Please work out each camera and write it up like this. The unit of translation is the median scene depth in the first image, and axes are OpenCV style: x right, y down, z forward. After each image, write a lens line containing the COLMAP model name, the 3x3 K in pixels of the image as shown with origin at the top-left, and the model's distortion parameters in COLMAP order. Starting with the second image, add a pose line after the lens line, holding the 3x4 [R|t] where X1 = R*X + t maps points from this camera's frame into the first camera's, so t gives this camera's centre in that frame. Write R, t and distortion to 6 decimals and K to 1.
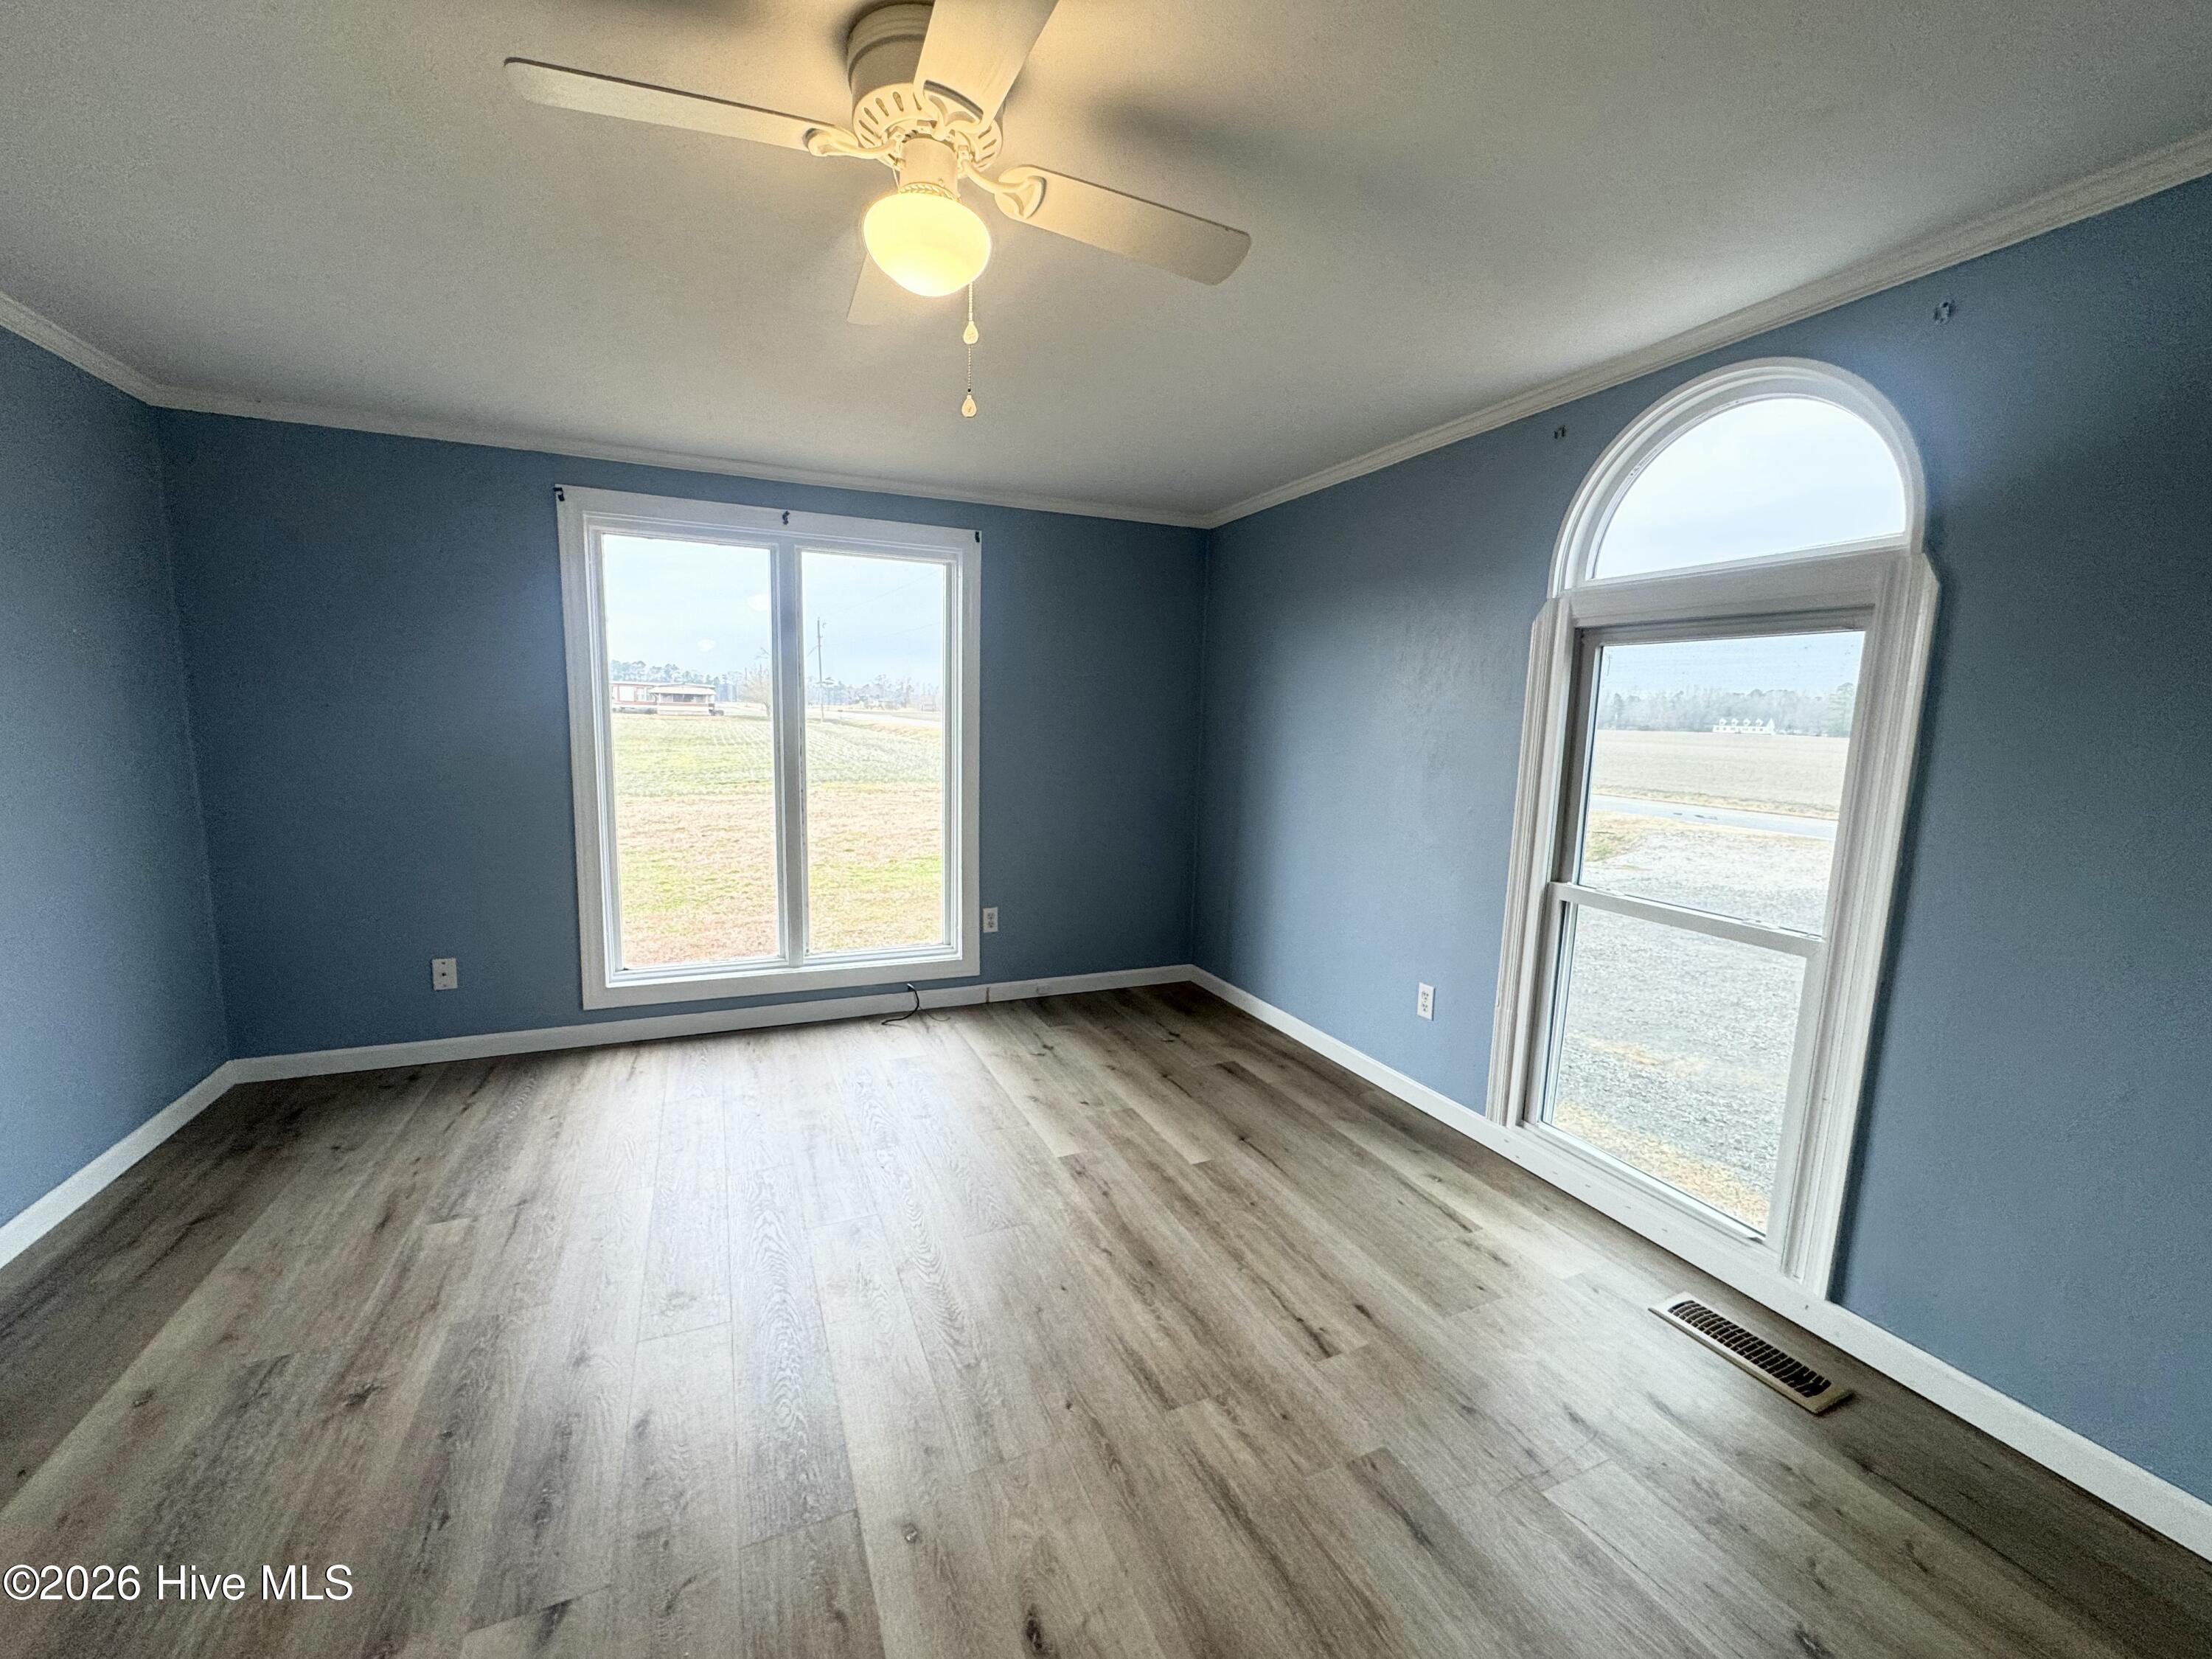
lens RADIAL K [[881.0, 0, 1106.0], [0, 881.0, 829.5], [0, 0, 1]] dist [-0.001747, -0.000178]
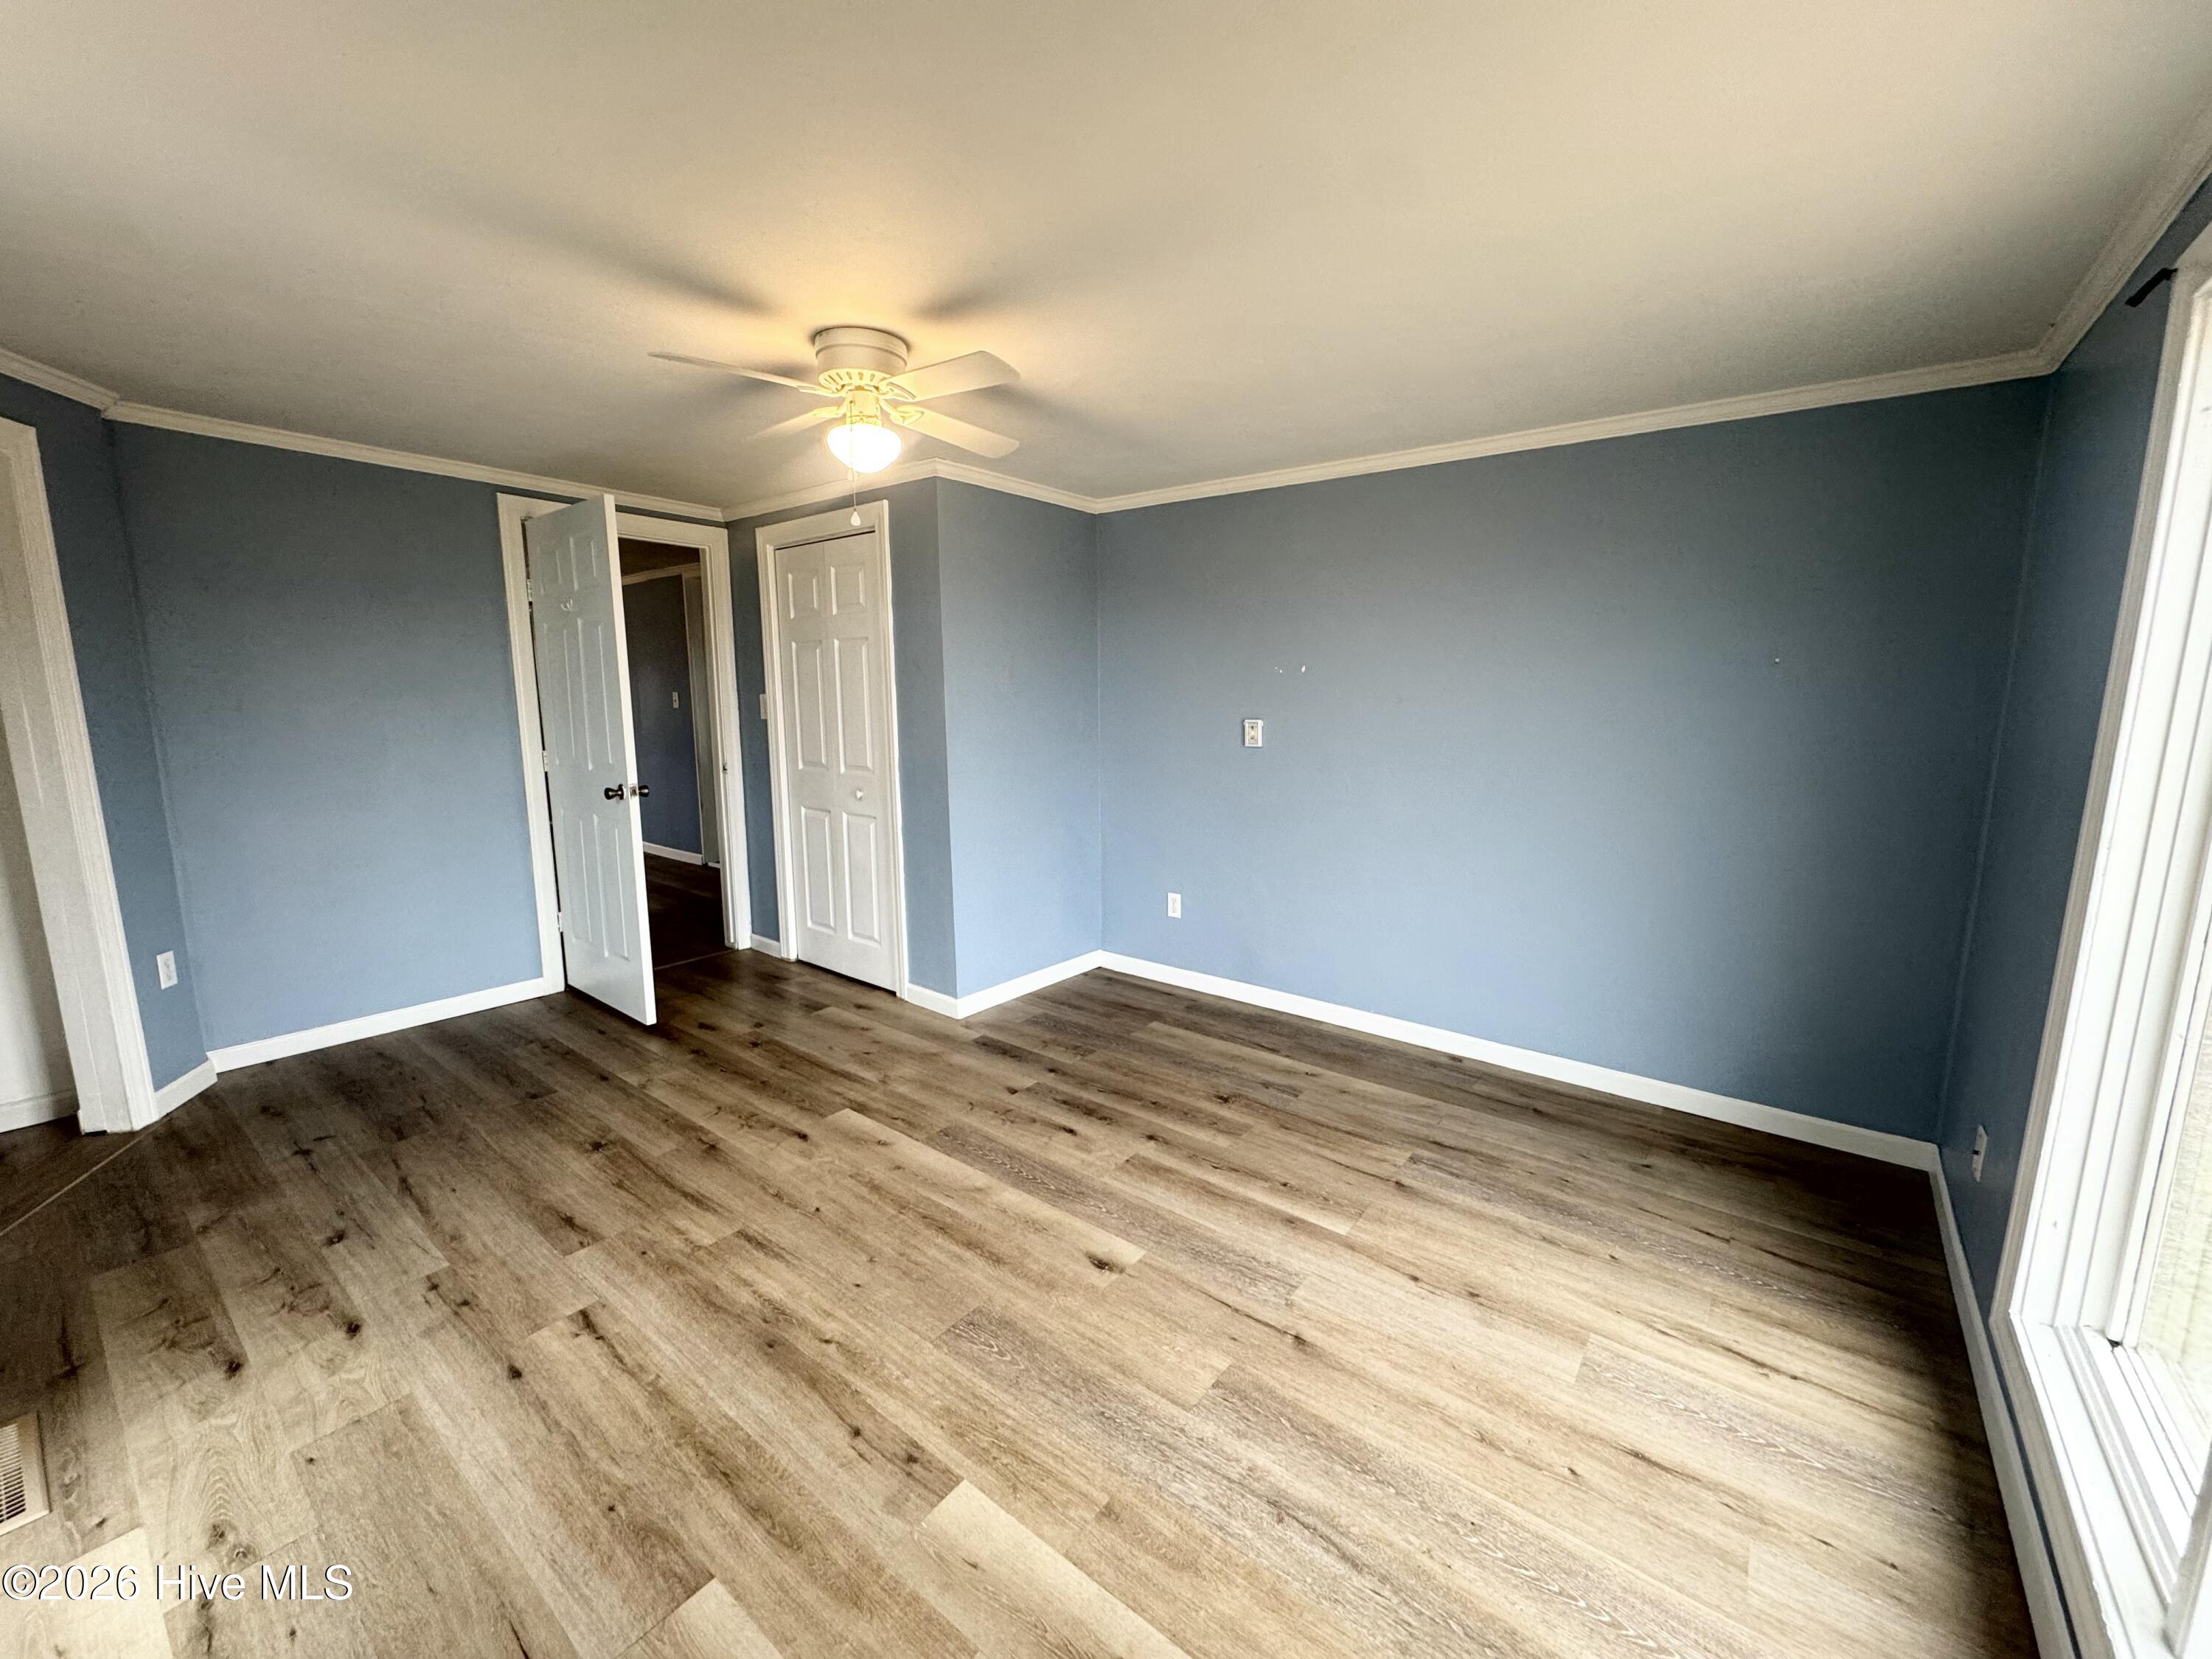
lens RADIAL K [[881.0, 0, 1106.0], [0, 881.0, 829.5], [0, 0, 1]] dist [-0.001747, -0.000178]
pose [[-0.880649, 0.048199, -0.471311, 0.145886], [-0.085533, 0.962290, 0.258229, -0.258390], [0.465984, 0.267721, -0.843317, 1.772526]]
